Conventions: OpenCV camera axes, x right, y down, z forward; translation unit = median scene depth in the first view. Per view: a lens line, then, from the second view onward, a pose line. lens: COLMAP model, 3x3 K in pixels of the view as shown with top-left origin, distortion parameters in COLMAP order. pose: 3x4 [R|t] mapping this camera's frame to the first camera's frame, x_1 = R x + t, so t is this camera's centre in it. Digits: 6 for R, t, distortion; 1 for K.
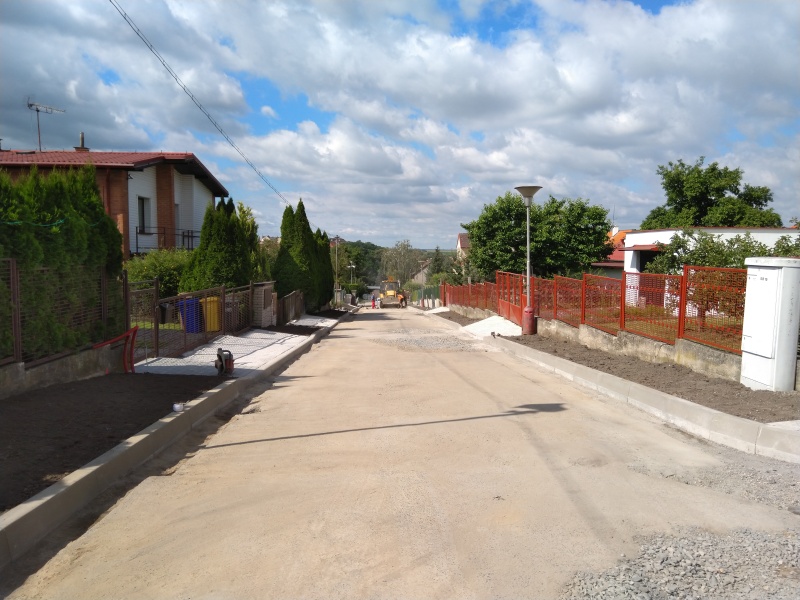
lens RADIAL K [[633.6, 0, 400.0], [0, 633.6, 300.0], [0, 0, 1]] dist [0.171509, -0.248794]
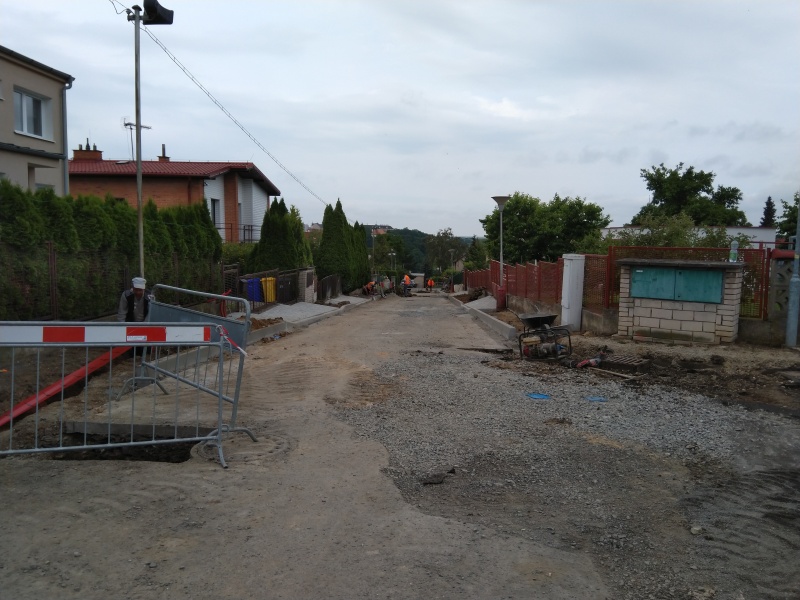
lens RADIAL K [[633.6, 0, 400.0], [0, 633.6, 300.0], [0, 0, 1]] dist [0.171509, -0.248794]
pose [[0.997230, 0.009764, -0.073730, 0.050932], [-0.008268, 0.999754, 0.020568, 0.007320], [0.073913, -0.019901, 0.997066, -0.198838]]
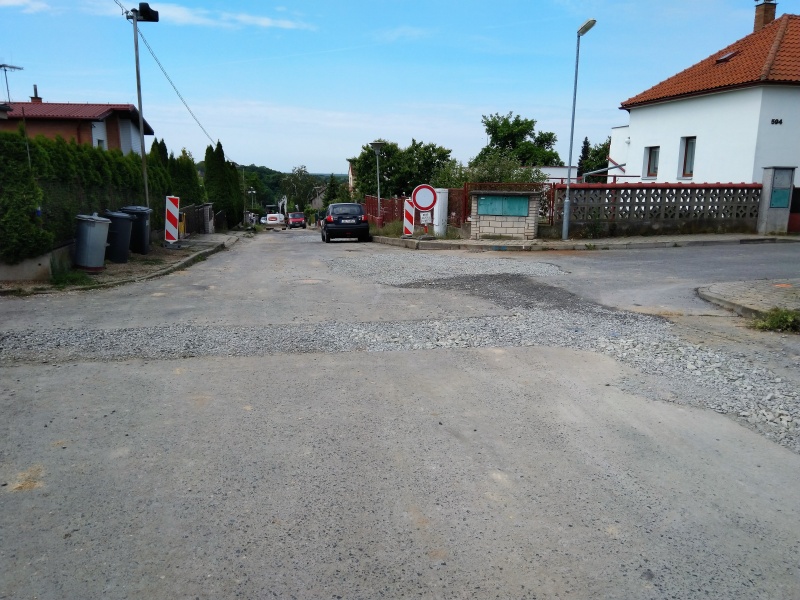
lens RADIAL K [[633.6, 0, 400.0], [0, 633.6, 300.0], [0, 0, 1]] dist [0.171509, -0.248794]
pose [[0.987520, -0.038968, 0.152597, -0.005304], [0.021028, 0.992856, 0.117454, 0.019009], [-0.156084, -0.112780, 0.981284, -0.385641]]
